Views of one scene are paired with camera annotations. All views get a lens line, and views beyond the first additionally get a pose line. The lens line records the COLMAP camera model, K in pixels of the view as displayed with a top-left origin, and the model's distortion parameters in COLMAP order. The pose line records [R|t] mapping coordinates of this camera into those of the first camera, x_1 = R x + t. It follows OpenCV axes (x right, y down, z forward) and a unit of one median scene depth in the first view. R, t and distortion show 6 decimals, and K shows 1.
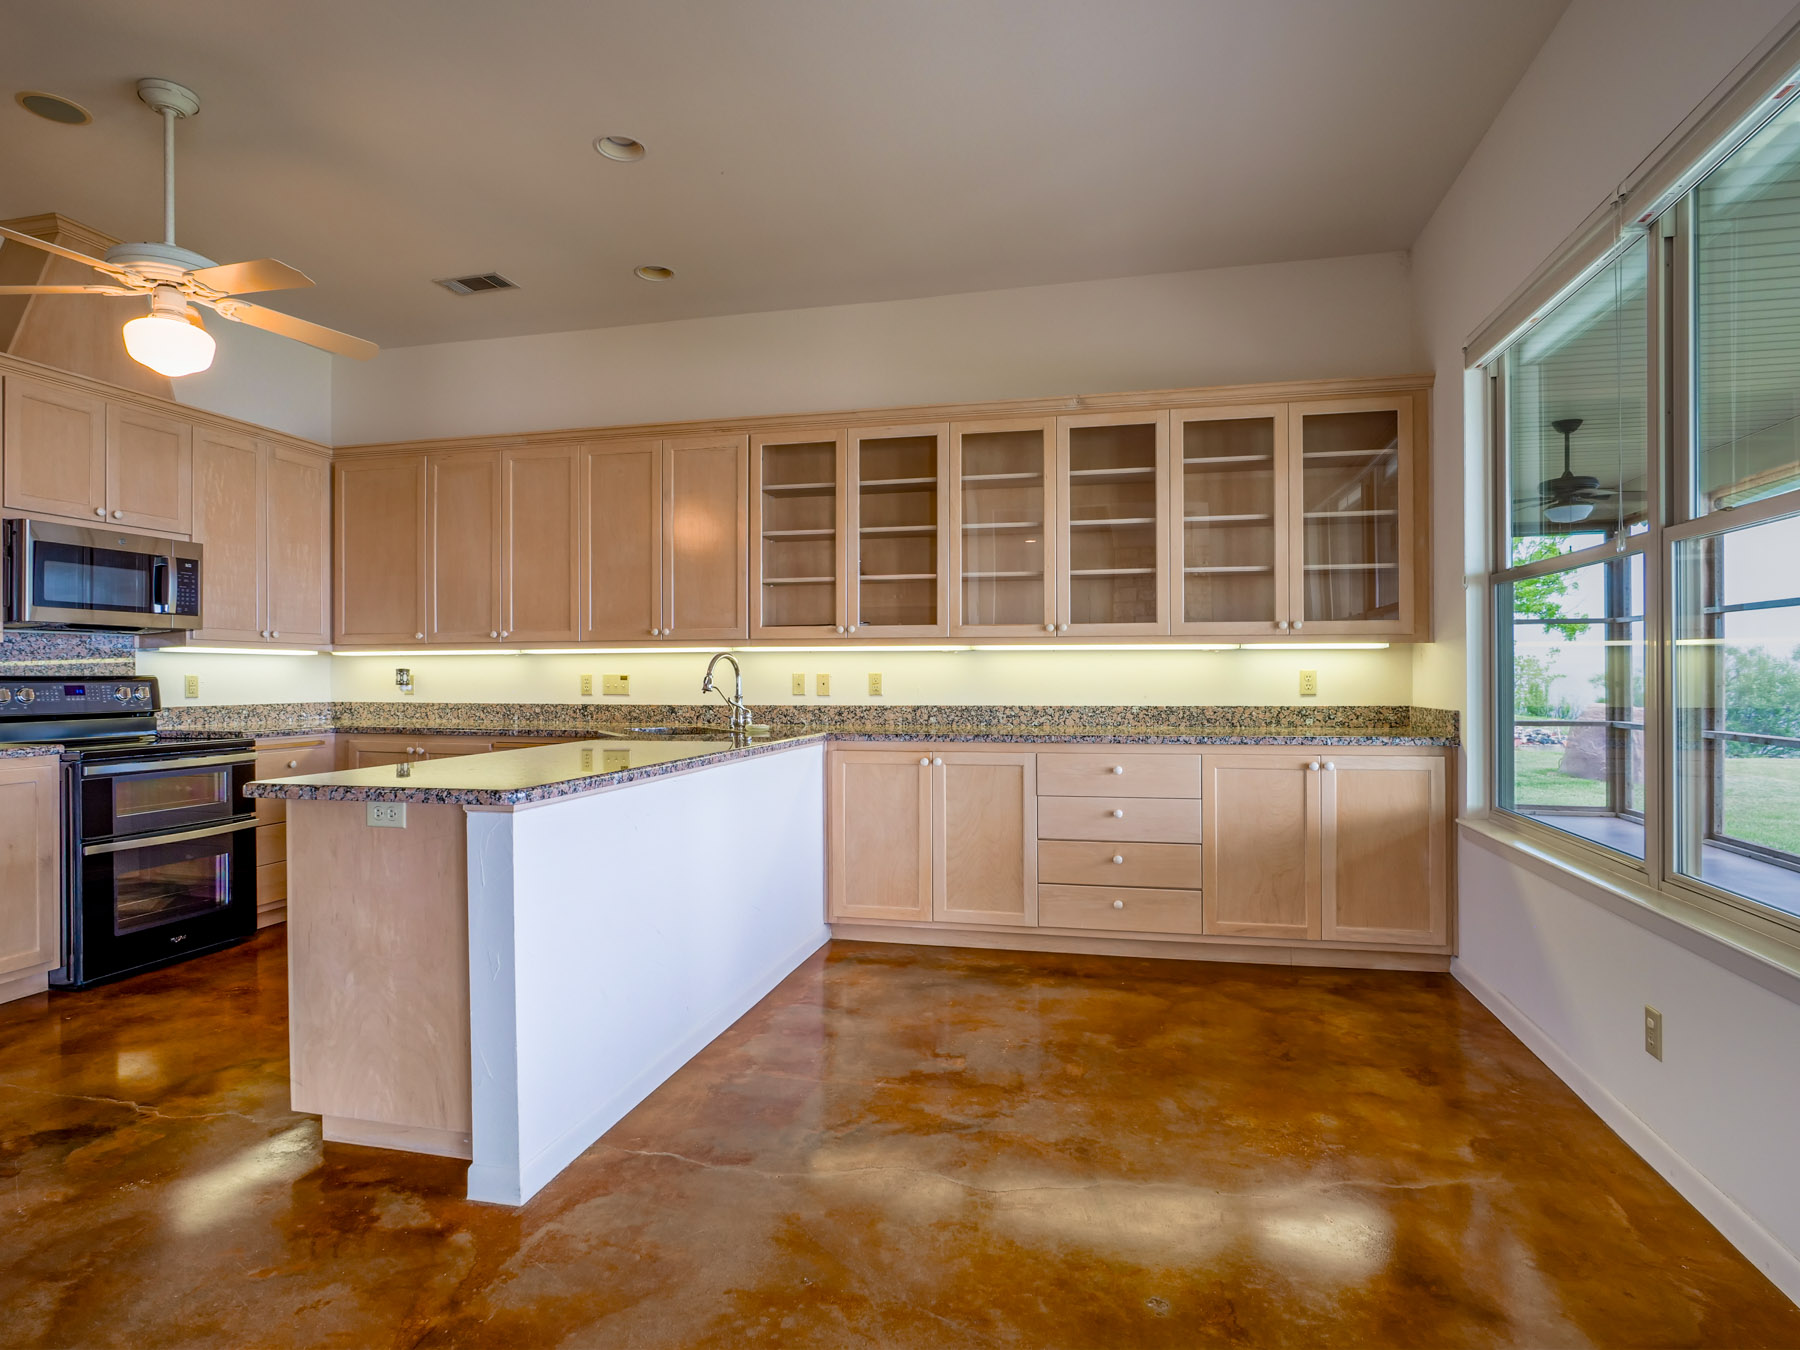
lens RADIAL K [[978.1, 0, 902.7], [0, 978.1, 674.2], [0, 0, 1]] dist [-0.011694, 0.002849]
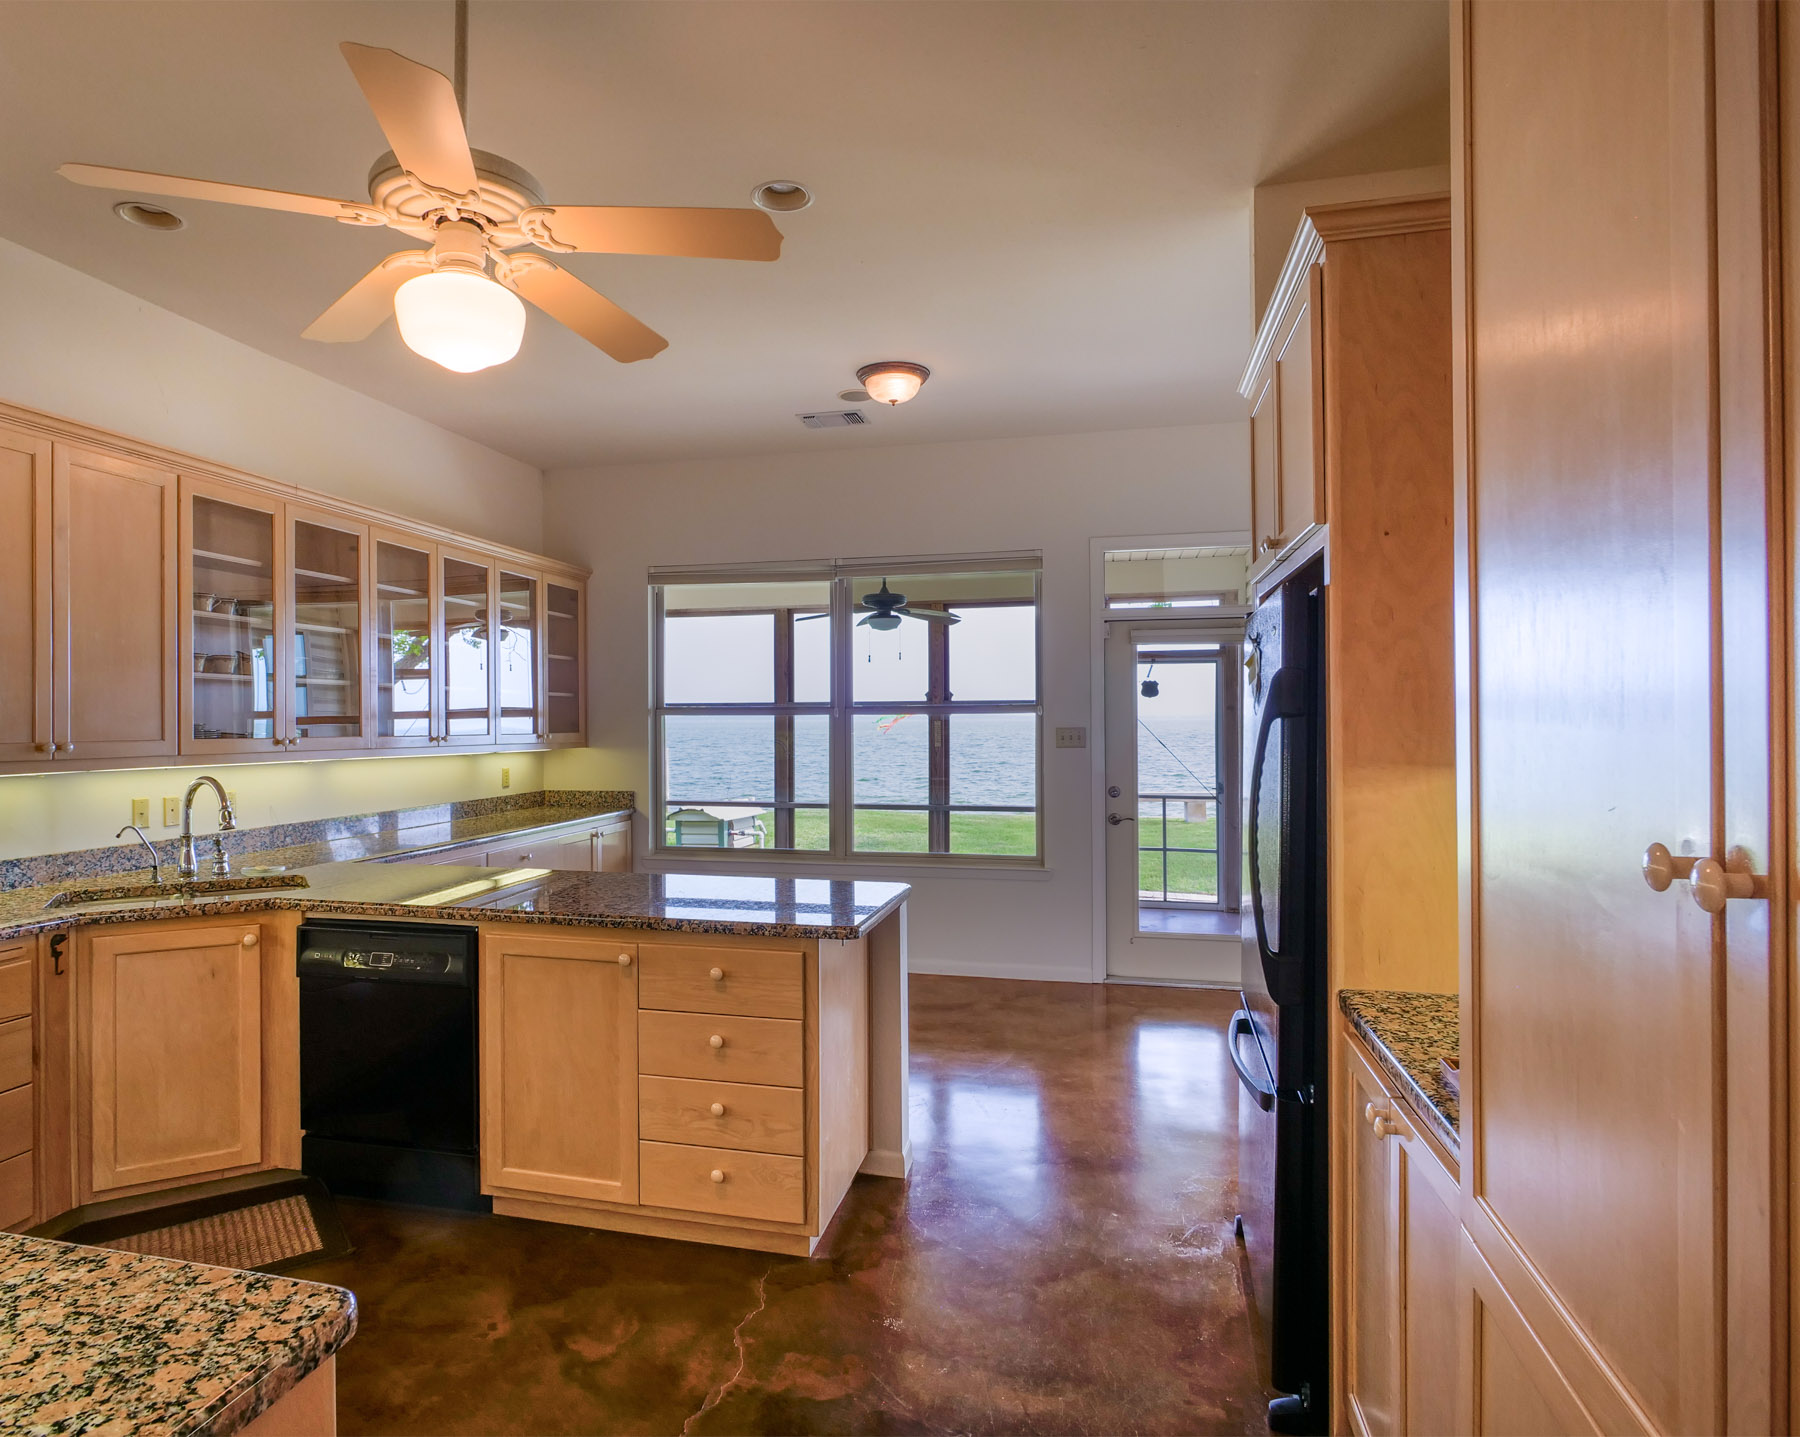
lens RADIAL K [[1065.0, 0, 825.9], [0, 1065.0, 712.4], [0, 0, 1]] dist [-0.016659, -0.001317]
pose [[0.016495, 0.009057, 0.999823, -0.961070], [0.001904, 0.999957, -0.009089, -0.061784], [-0.999862, 0.002054, 0.016477, 0.520241]]
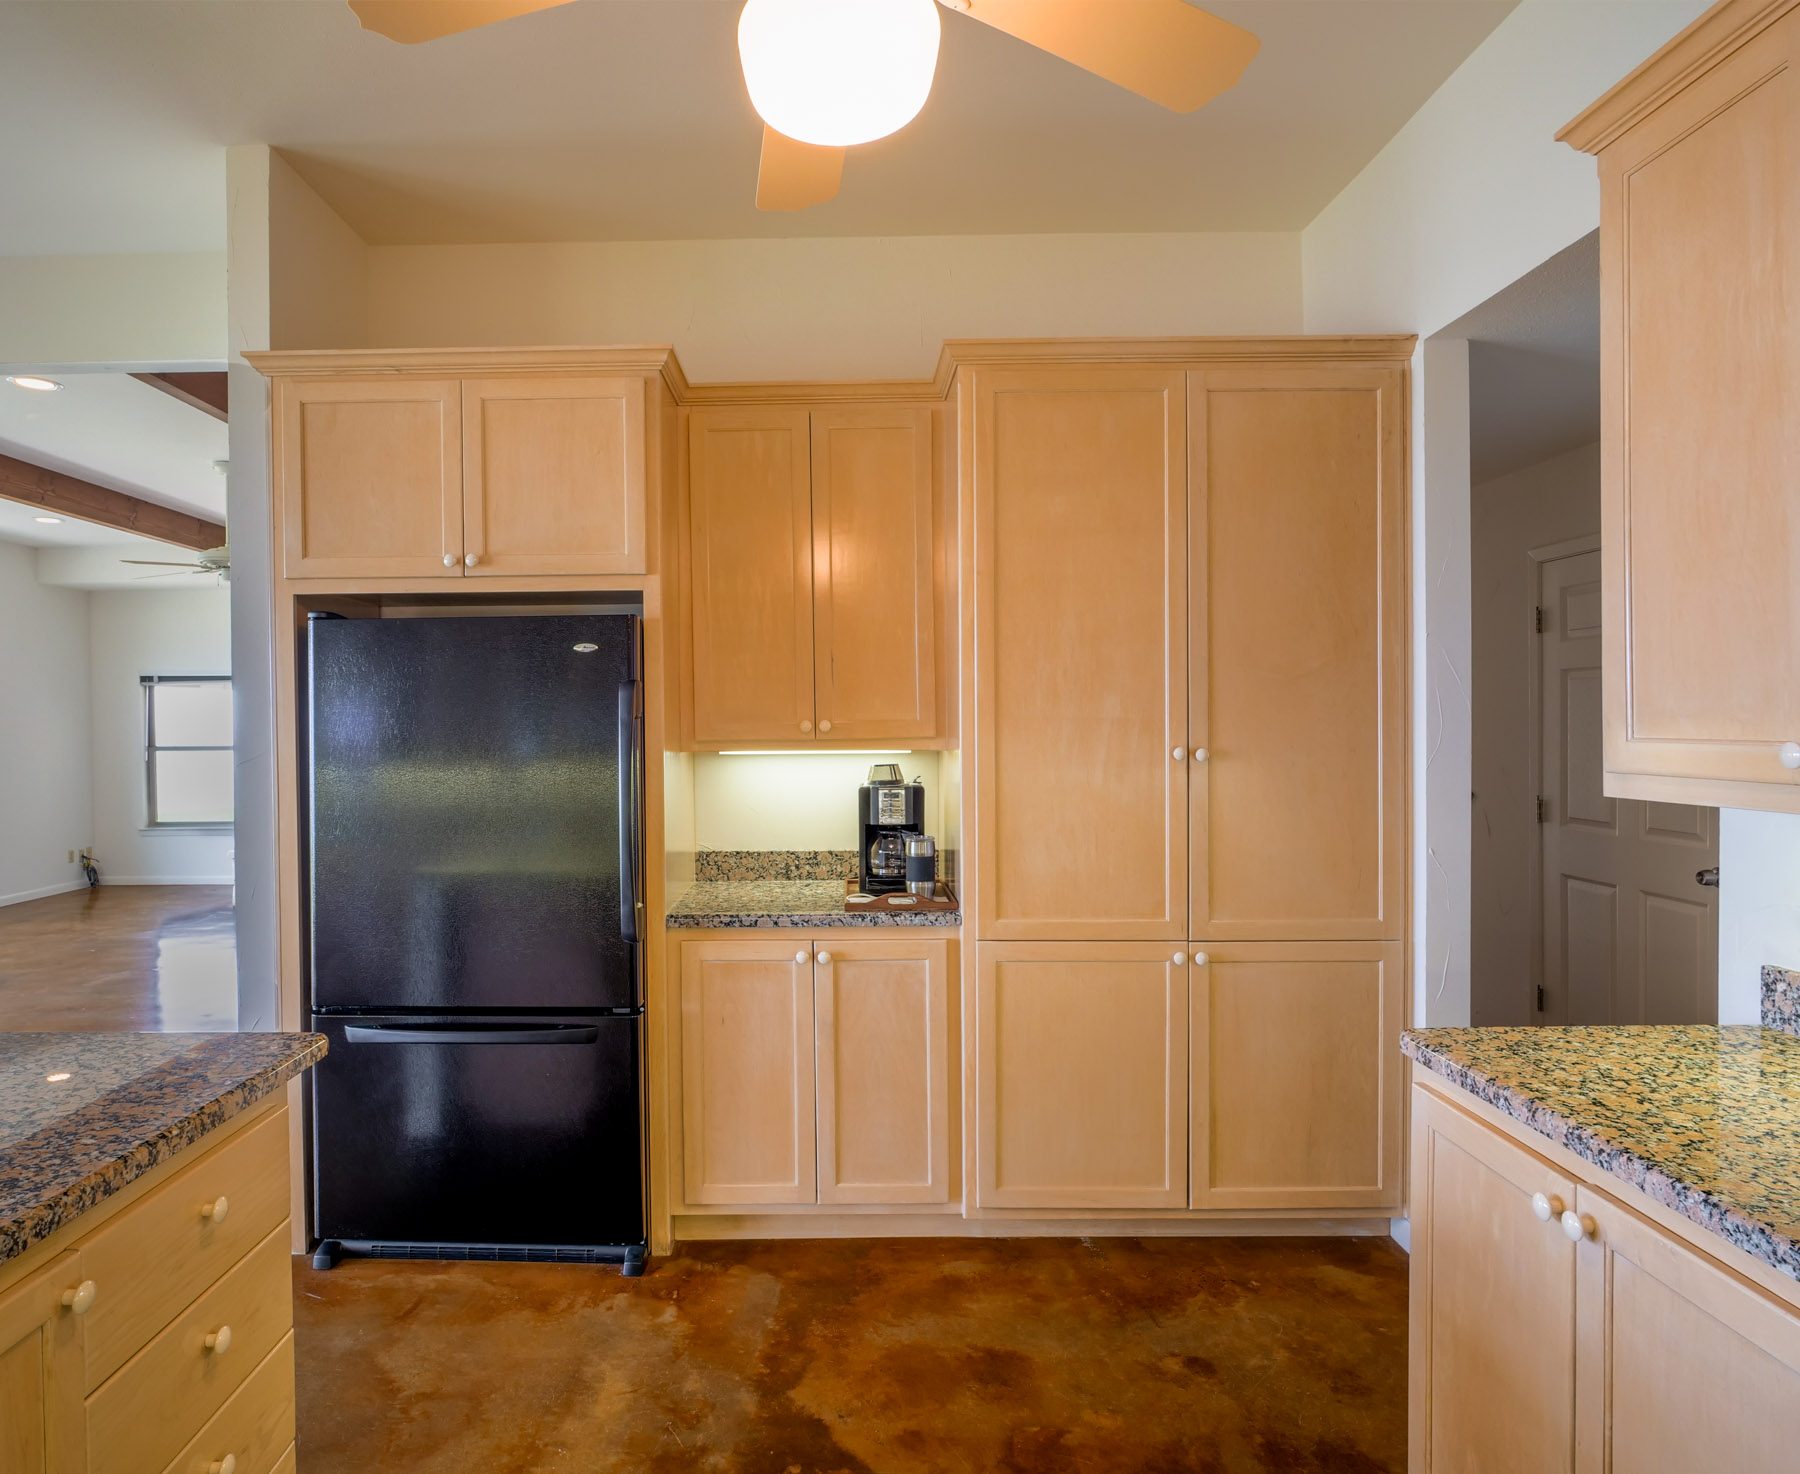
lens RADIAL K [[1058.2, 0, 847.9], [0, 1058.2, 734.7], [0, 0, 1]] dist [-0.017494, -0.001286]
pose [[-0.968726, 0.014551, -0.247705, -0.445321], [0.013499, 0.999891, 0.005948, -0.058119], [0.247764, 0.002418, -0.968817, 0.950995]]
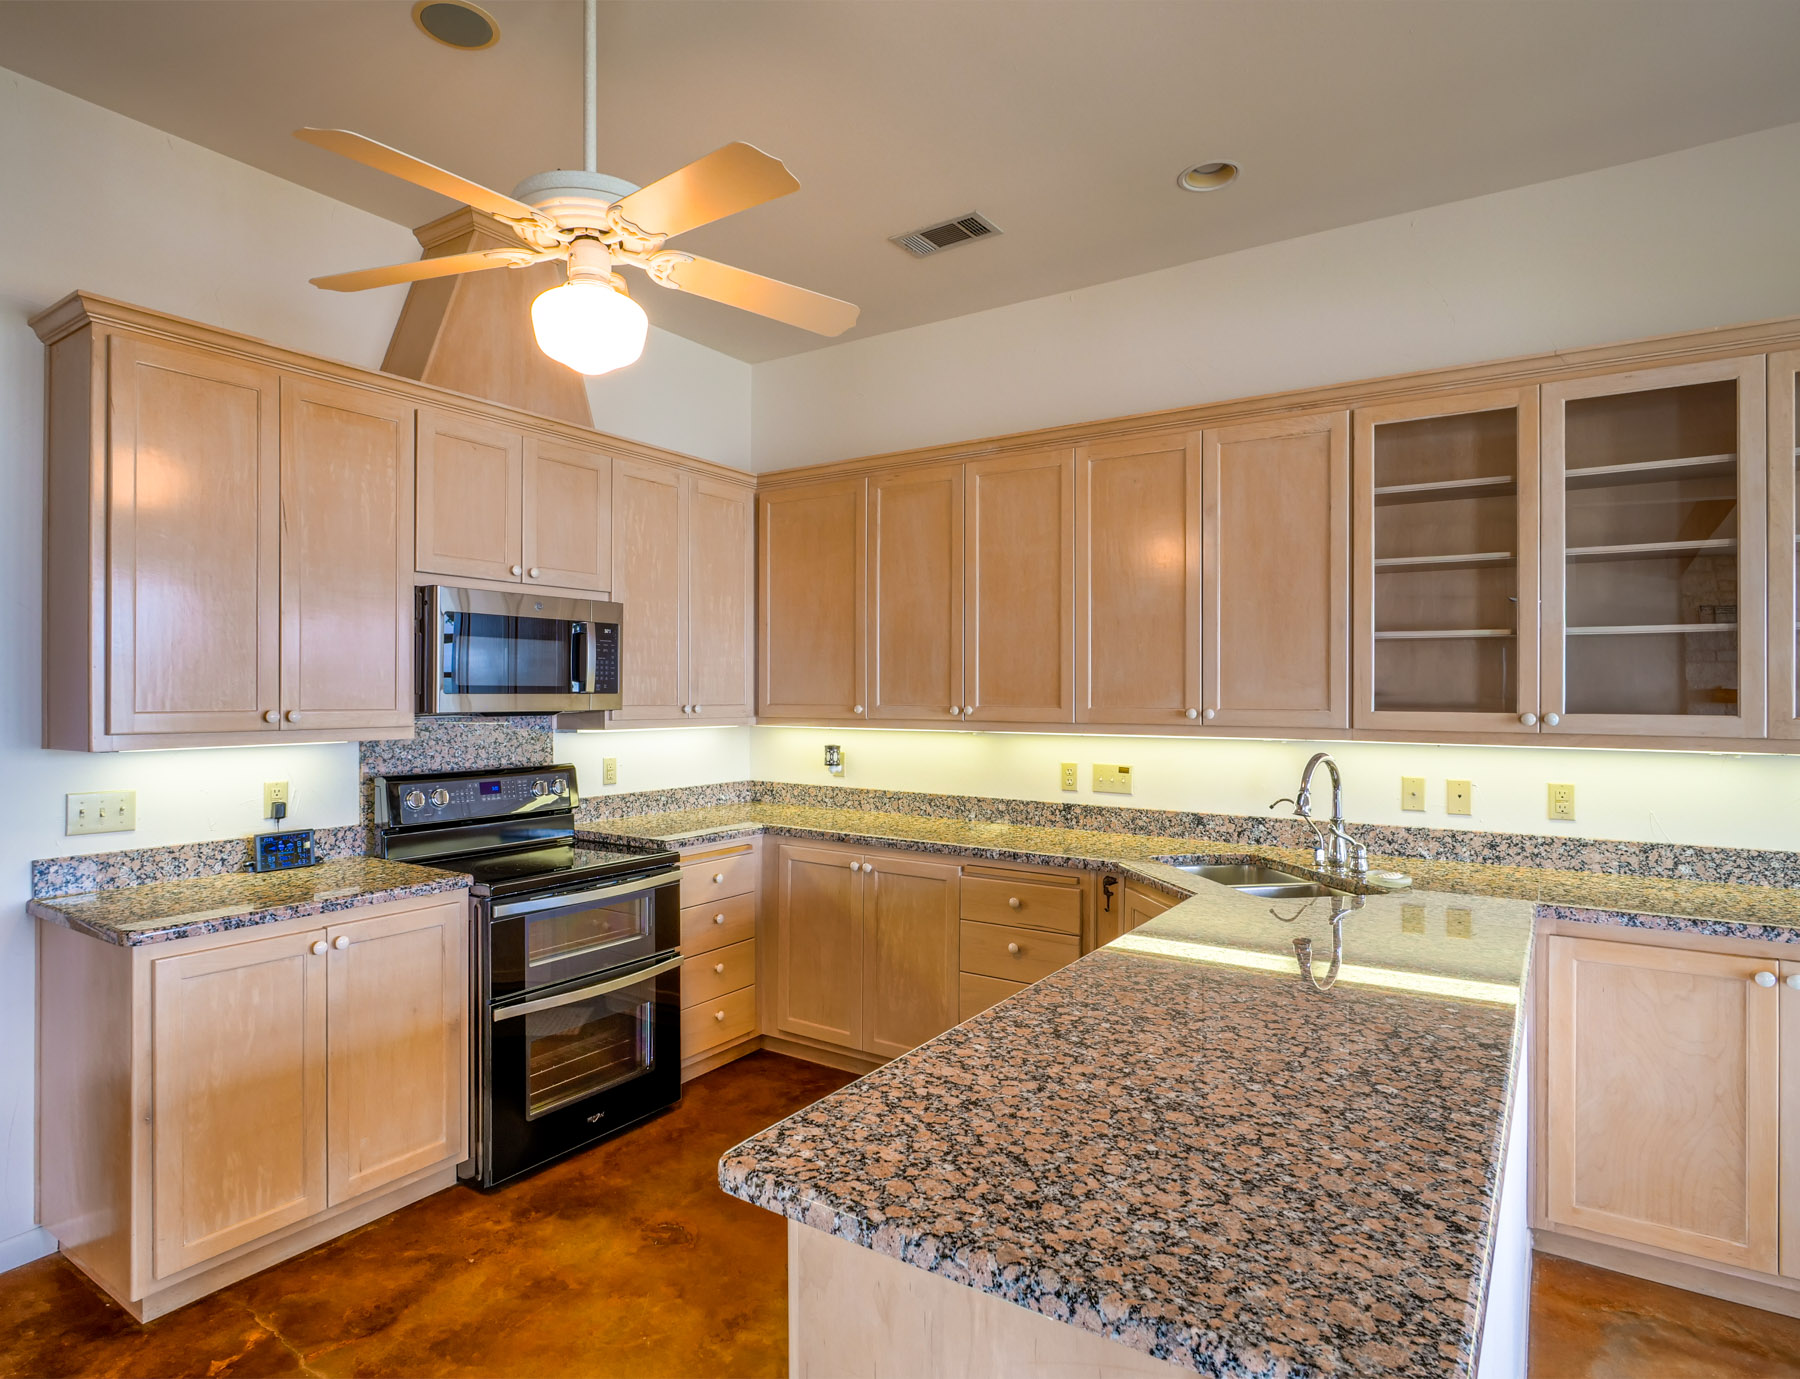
lens RADIAL K [[989.9, 0, 900.4], [0, 989.9, 685.2], [0, 0, 1]] dist [-0.017024, 0.001481]
pose [[0.942785, 0.001683, -0.333398, -0.226863], [-0.002836, 0.999992, -0.002971, -0.063579], [0.333390, 0.003746, 0.942782, 0.301069]]
